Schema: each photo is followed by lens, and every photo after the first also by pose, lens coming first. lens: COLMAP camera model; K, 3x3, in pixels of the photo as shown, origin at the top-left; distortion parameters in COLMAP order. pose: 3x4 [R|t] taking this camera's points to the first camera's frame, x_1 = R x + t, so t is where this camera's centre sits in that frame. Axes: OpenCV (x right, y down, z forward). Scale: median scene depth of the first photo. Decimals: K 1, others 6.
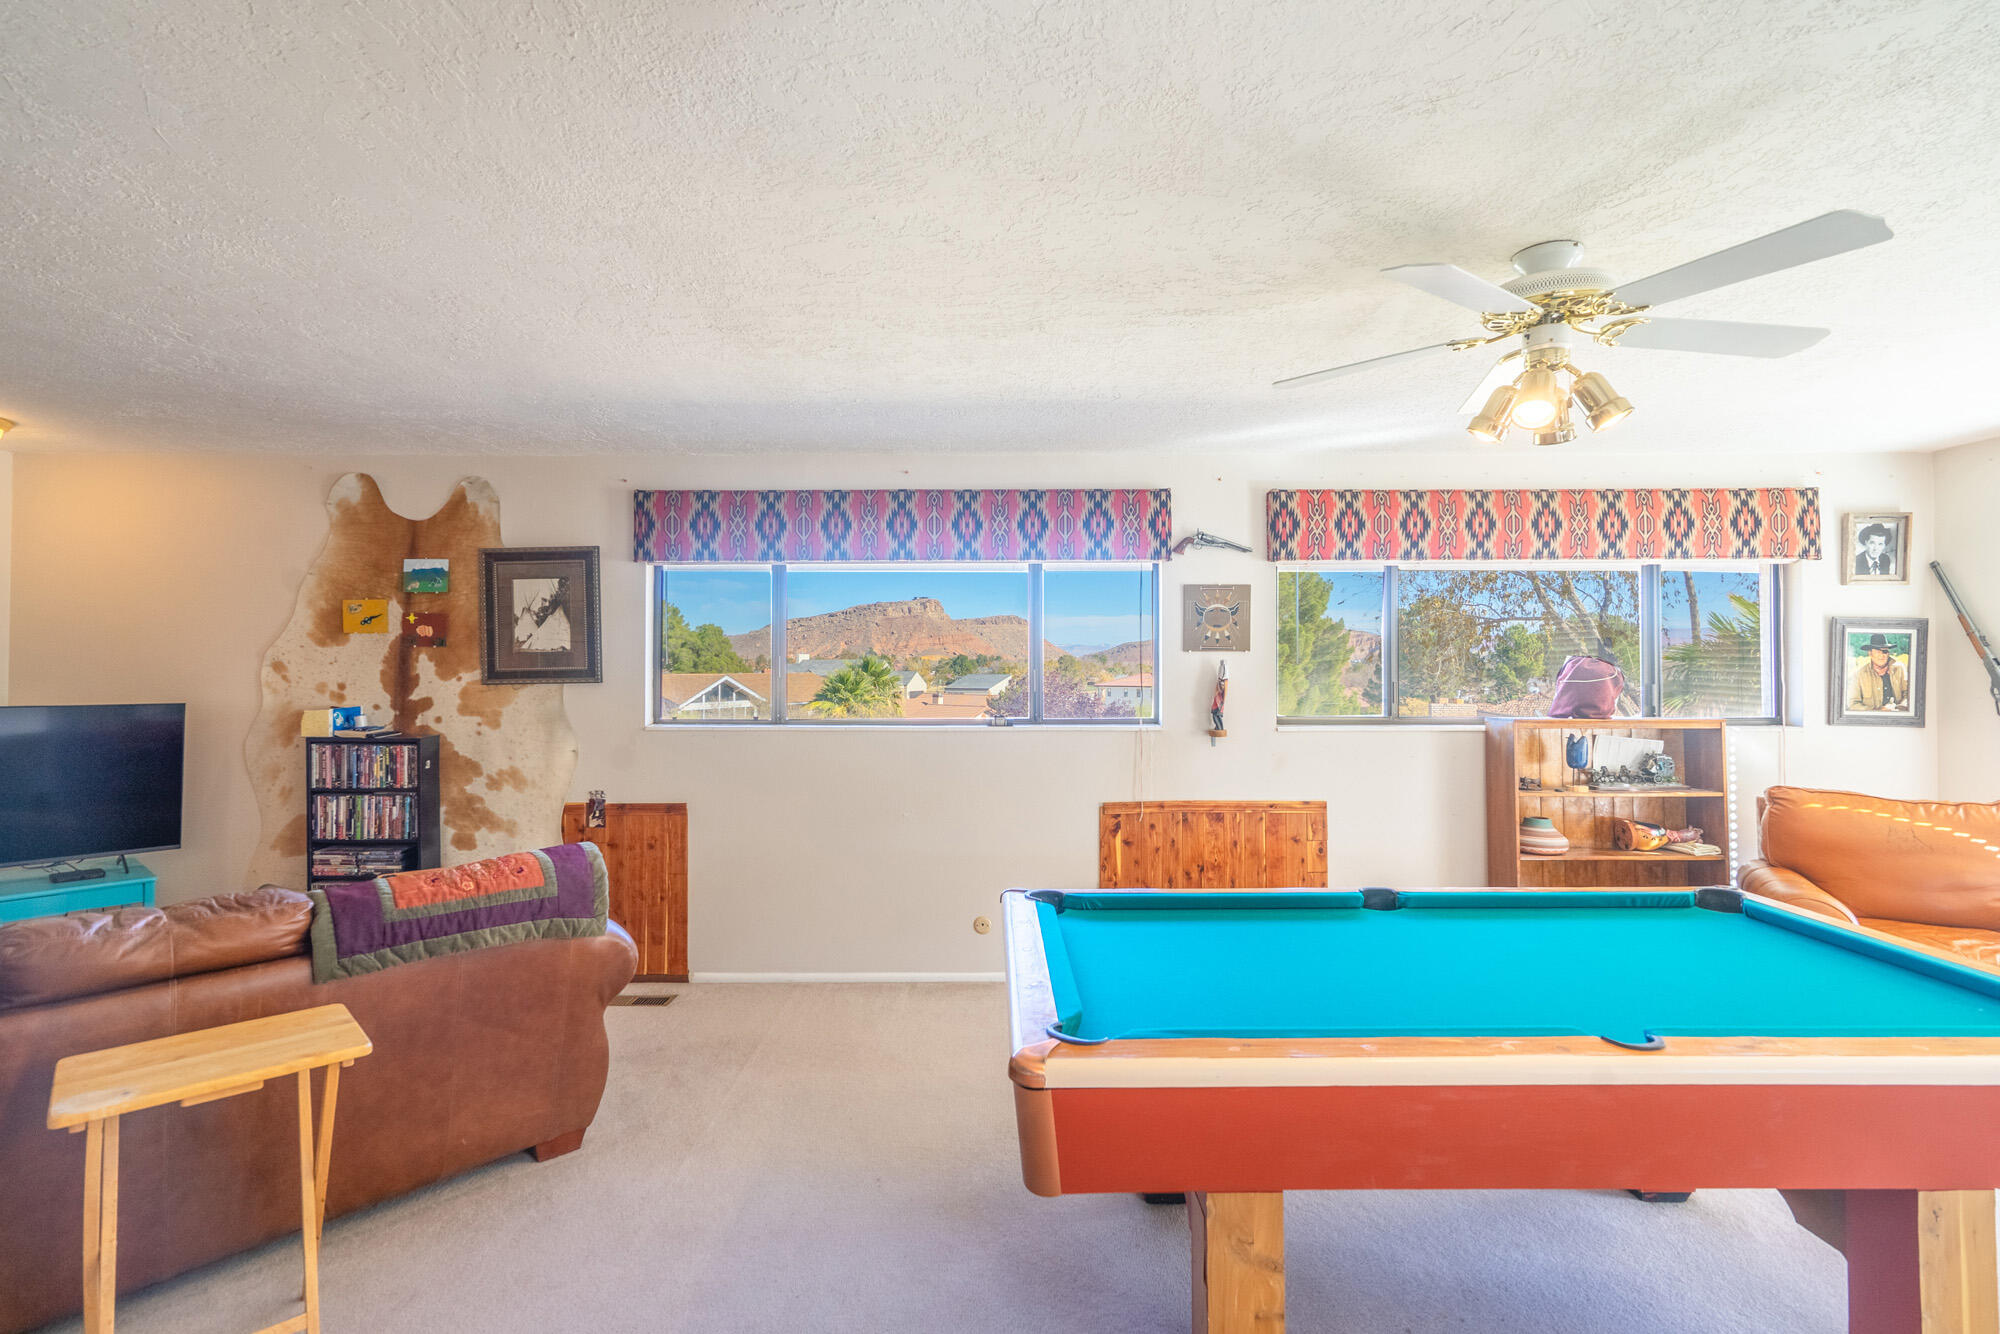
lens RADIAL K [[912.0, 0, 993.4], [0, 912.0, 651.0], [0, 0, 1]] dist [-0.002848, 0.001840]
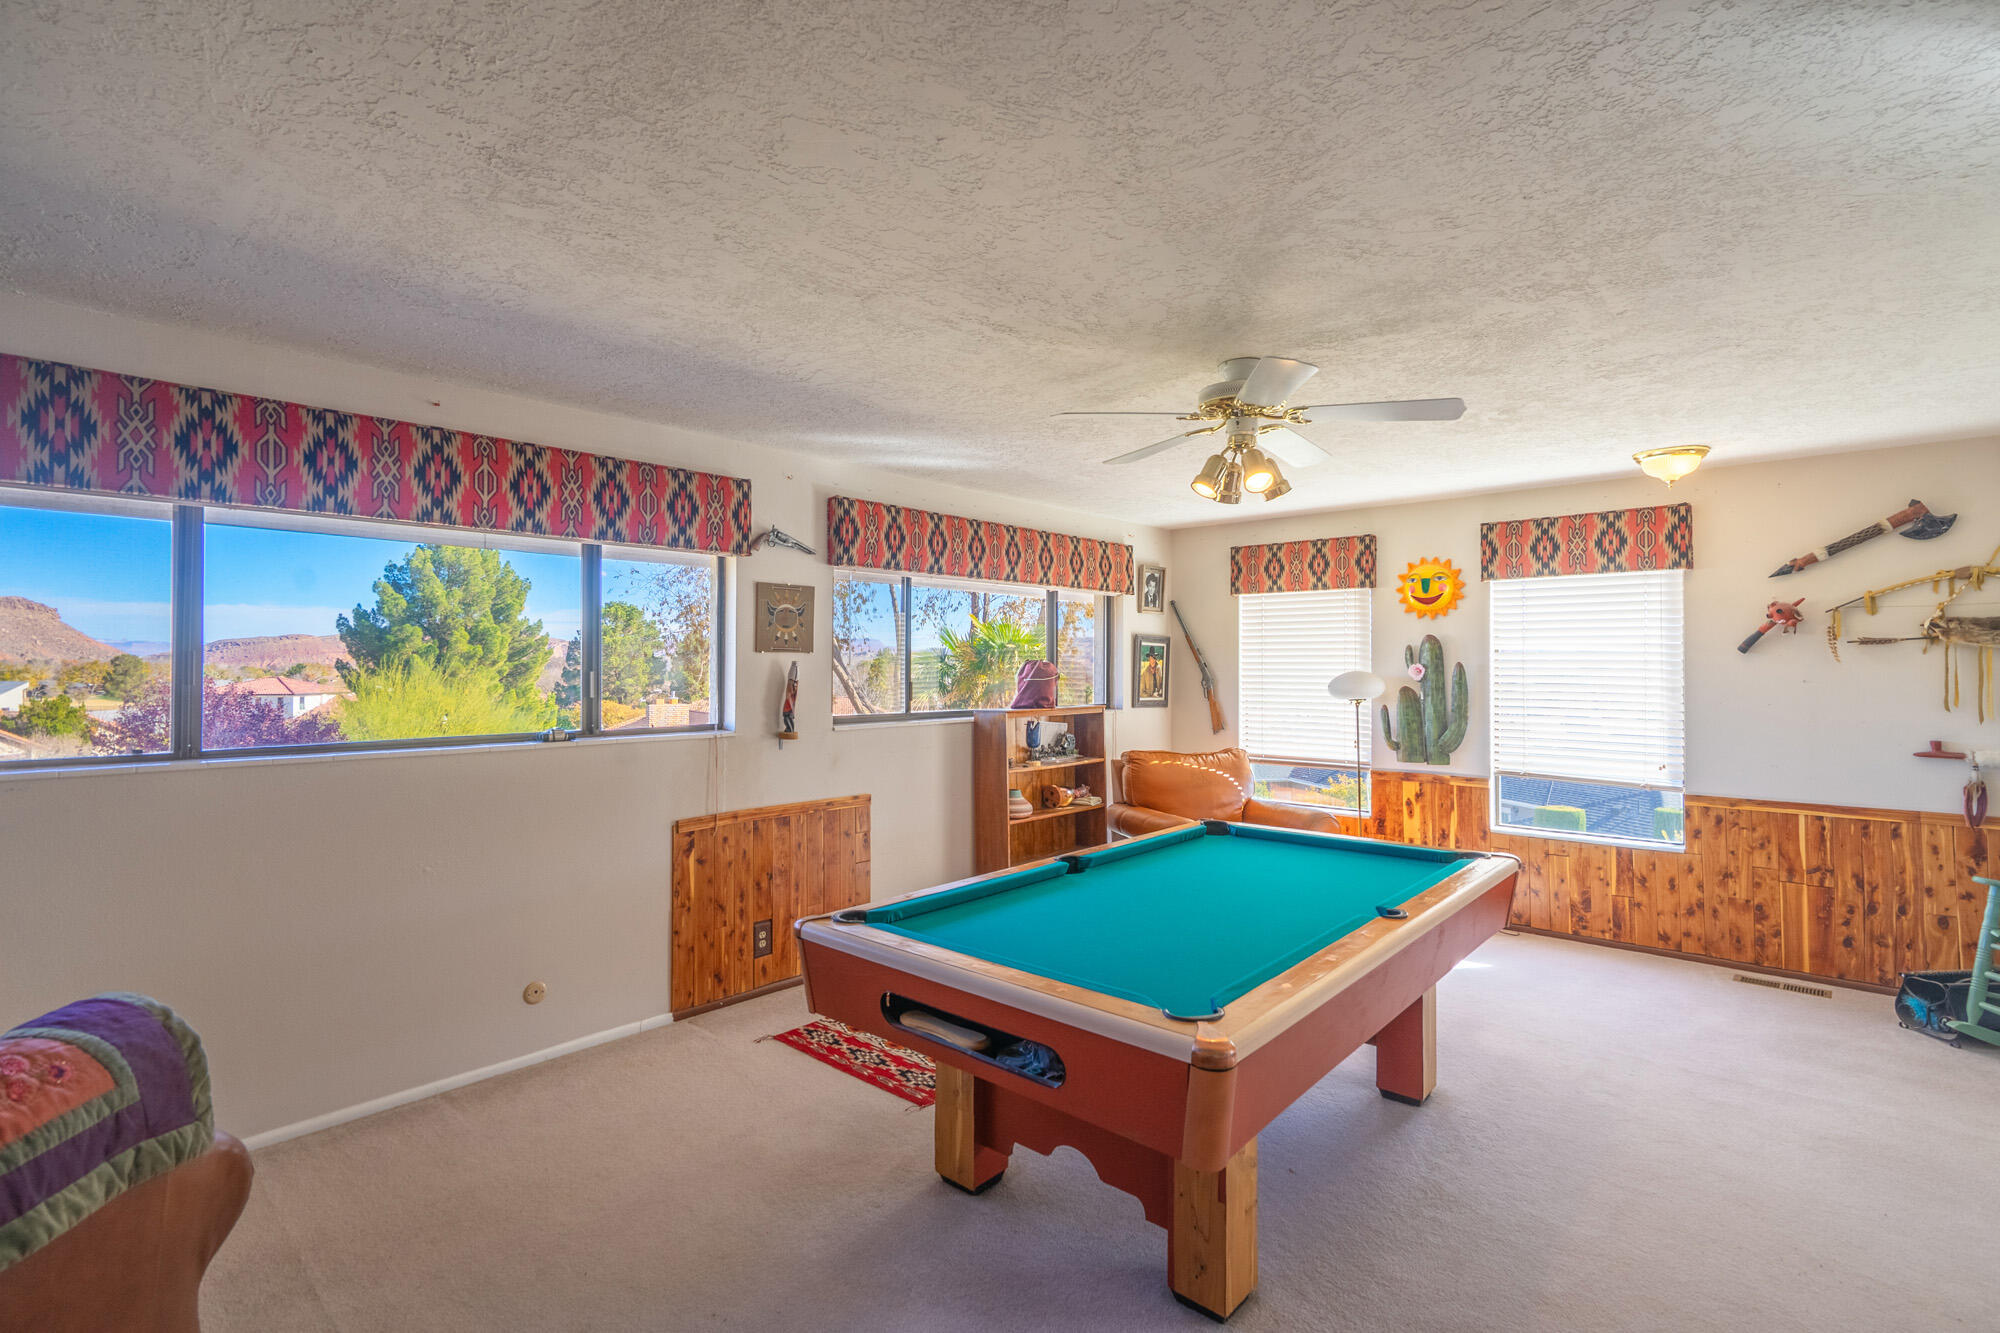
lens RADIAL K [[912.0, 0, 982.5], [0, 912.0, 658.4], [0, 0, 1]] dist [-0.002848, 0.001840]
pose [[0.683646, 0.007279, 0.729777, -0.328930], [-0.011040, 0.999939, 0.000369, 0.004213], [-0.729730, -0.008309, 0.683685, 0.174380]]
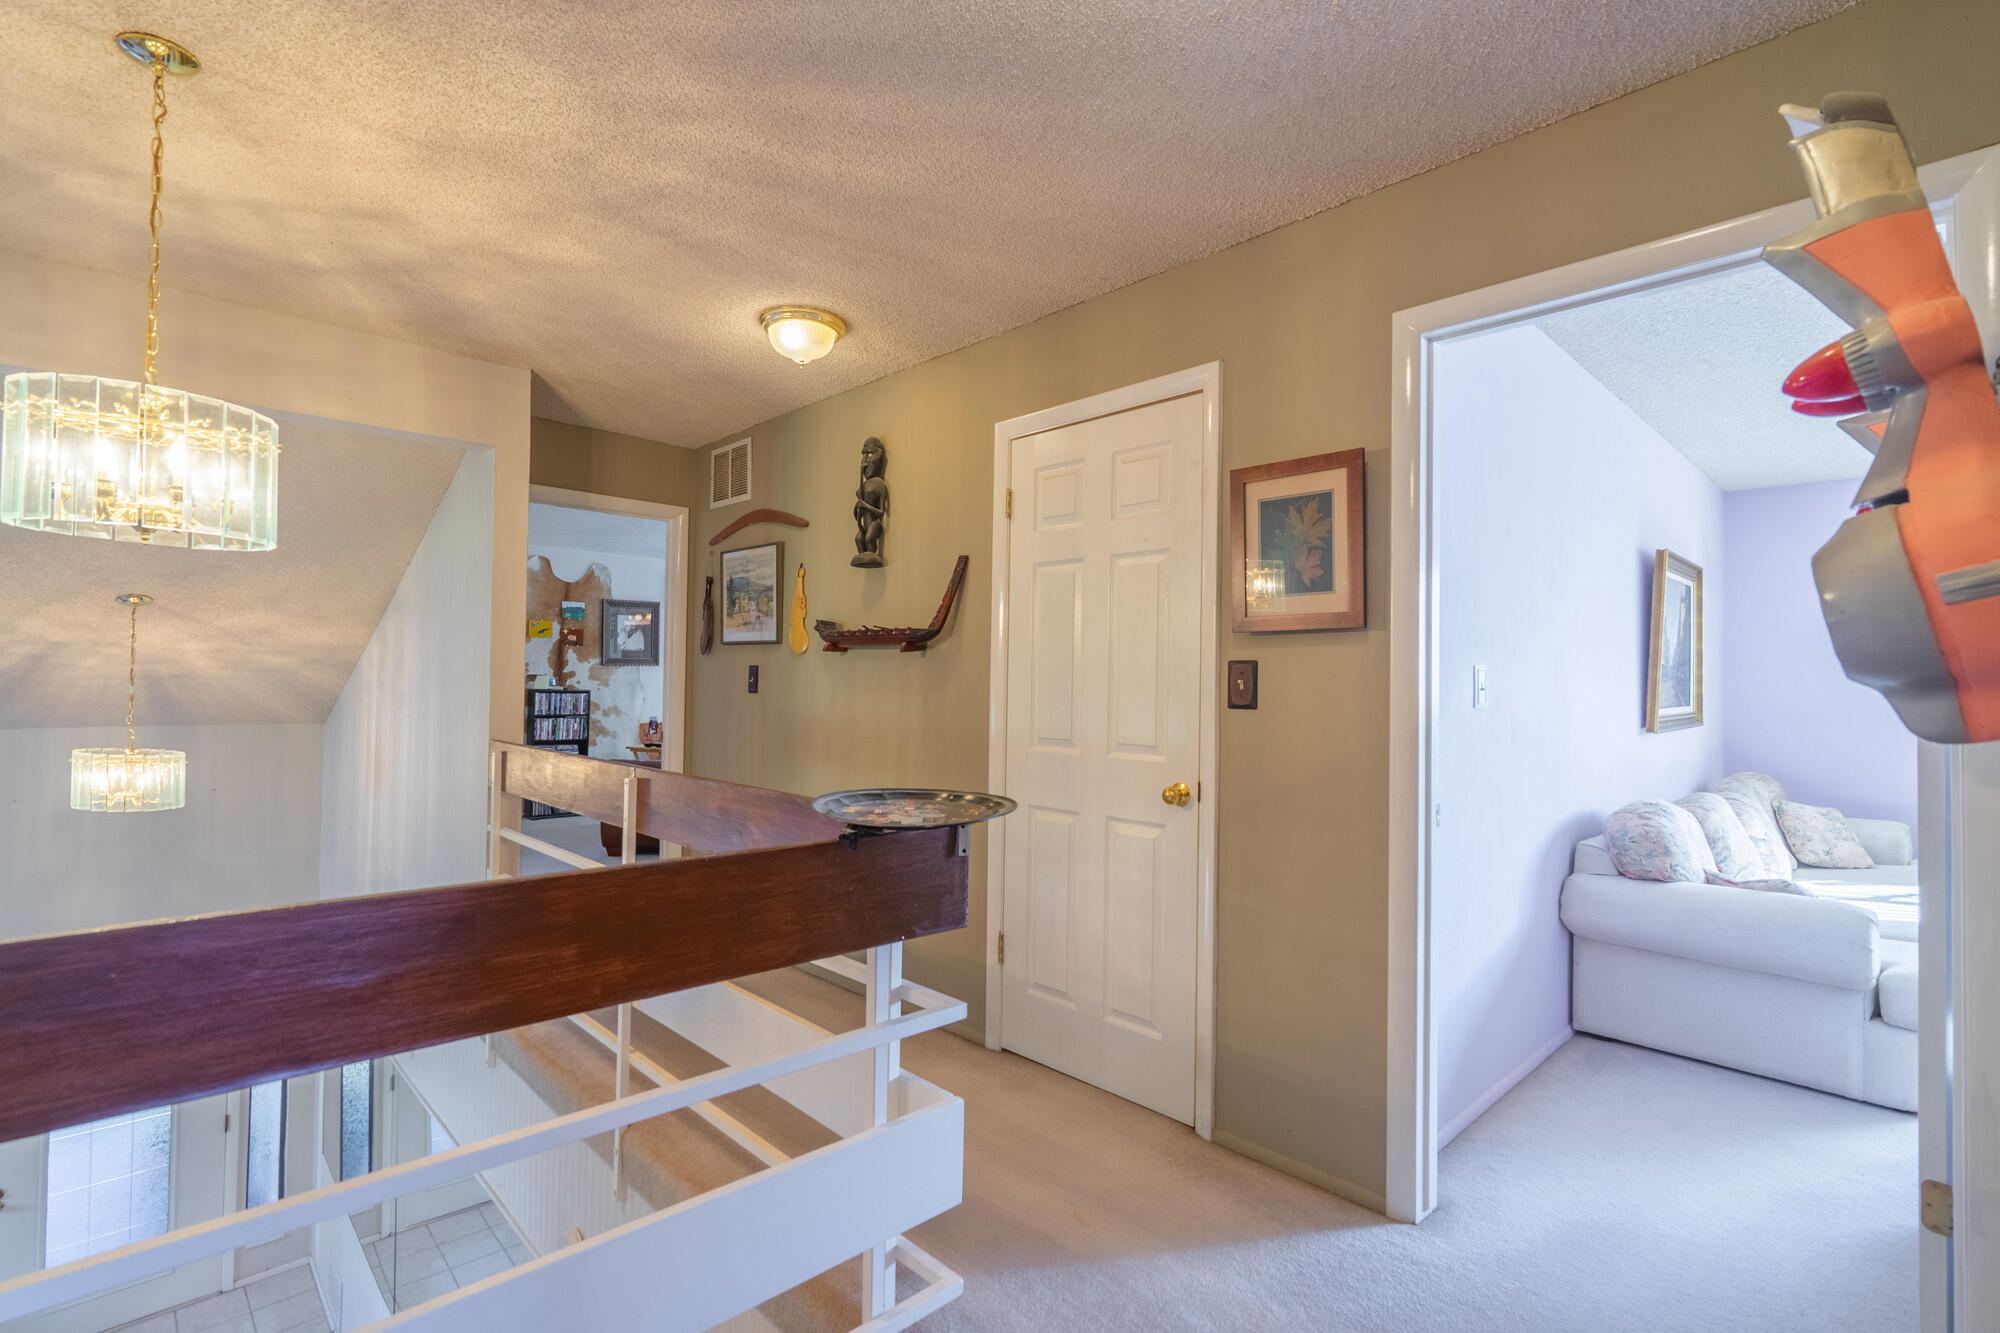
lens RADIAL K [[912.0, 0, 982.4], [0, 912.0, 668.9], [0, 0, 1]] dist [-0.002848, 0.001840]
pose [[0.732267, 0.020566, 0.680707, -1.325537], [-0.023837, 0.999705, -0.004561, 0.033628], [-0.680601, -0.012886, 0.732541, -1.078476]]
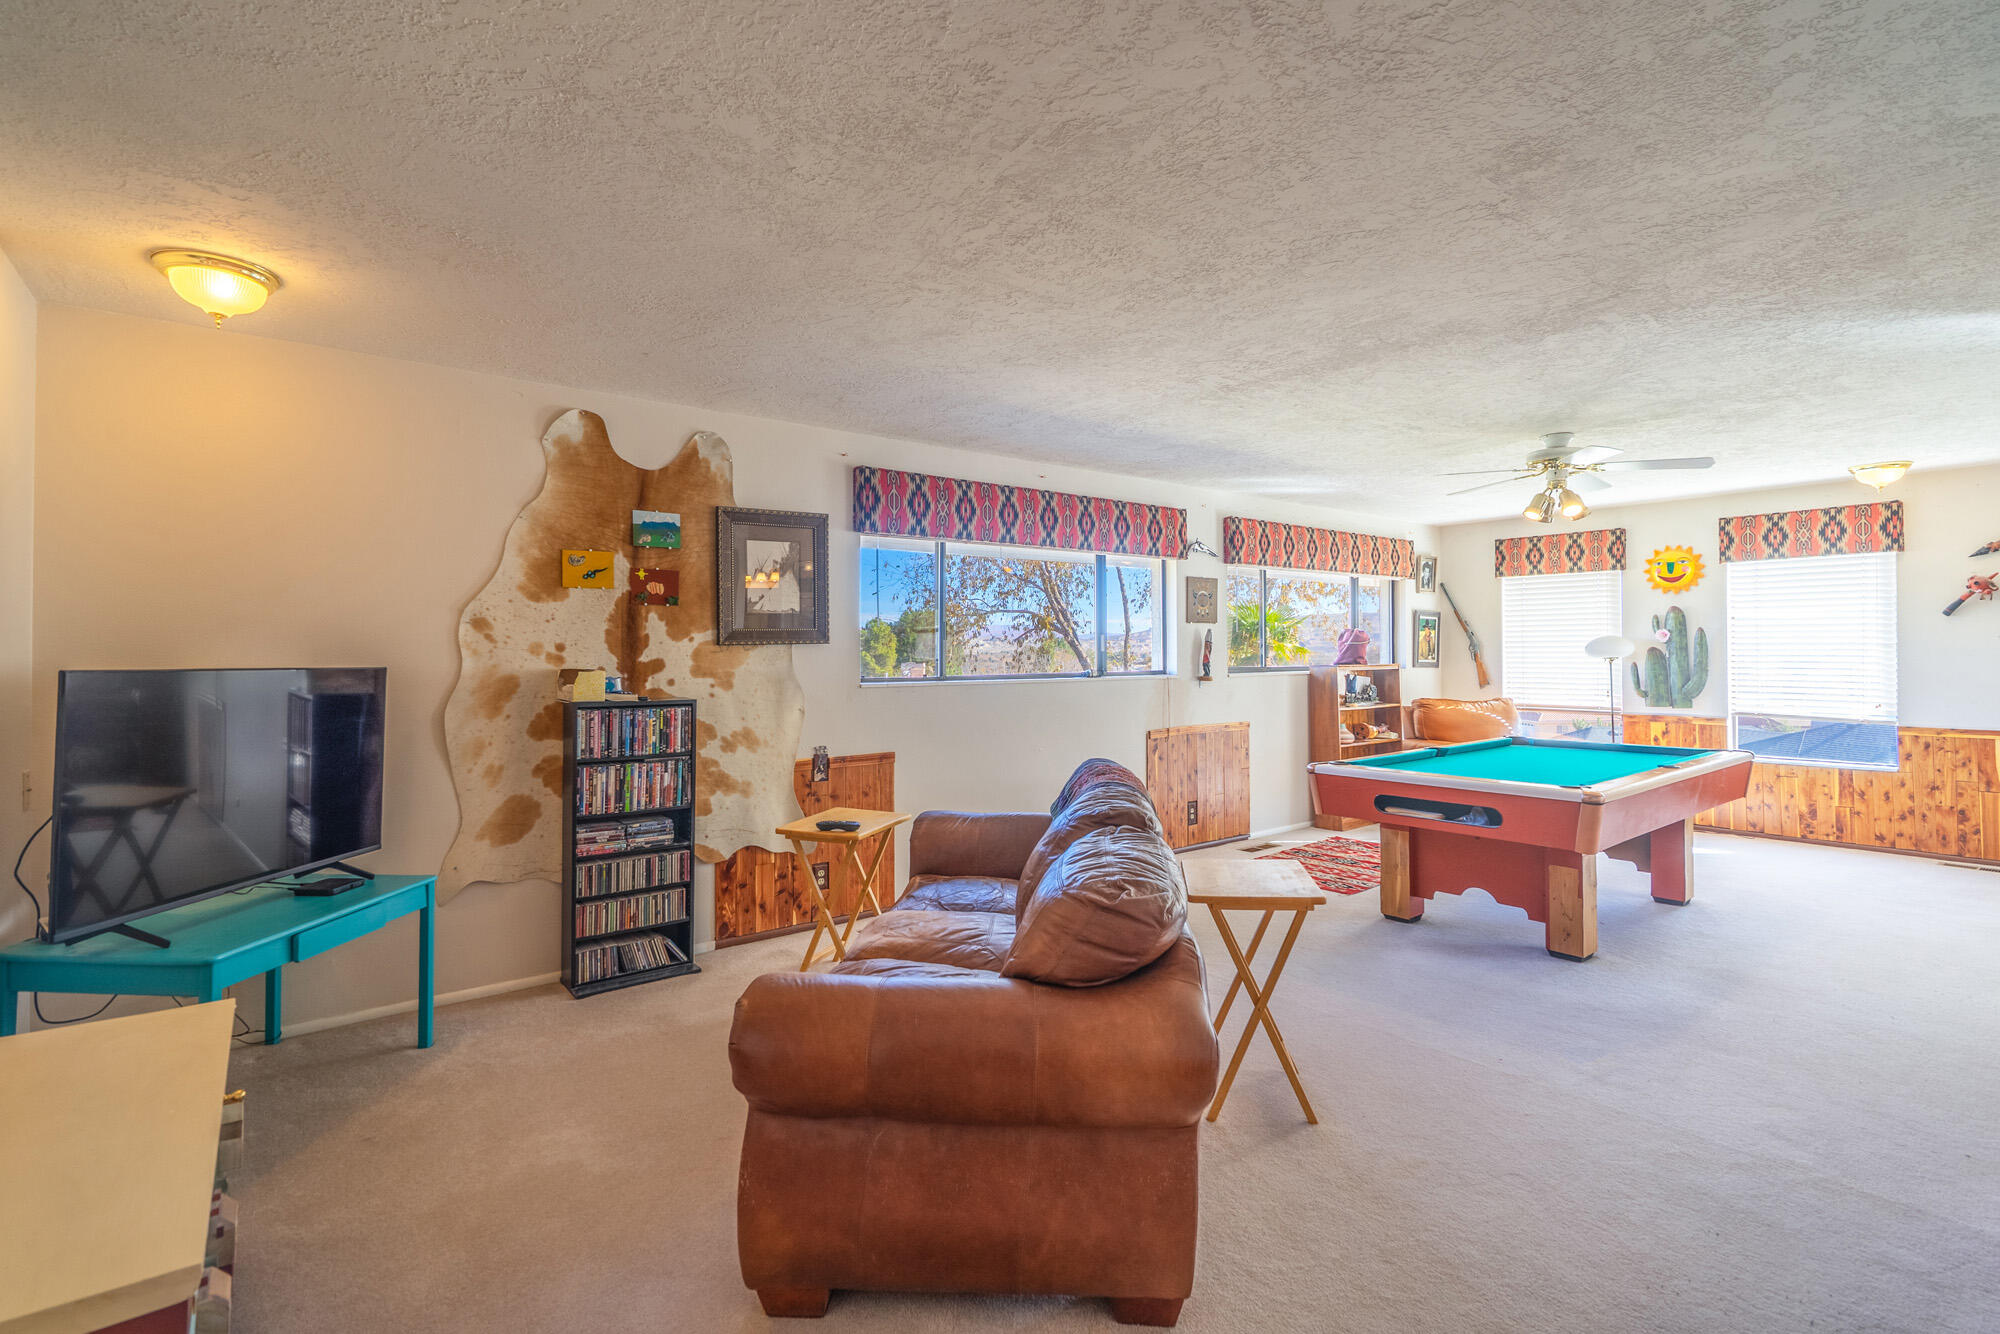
lens RADIAL K [[912.0, 0, 995.2], [0, 912.0, 646.5], [0, 0, 1]] dist [-0.002848, 0.001840]
pose [[0.792470, -0.000551, 0.609911, -0.920911], [-0.003280, 0.999981, 0.005166, 0.032091], [-0.609902, -0.006094, 0.792453, 0.040584]]
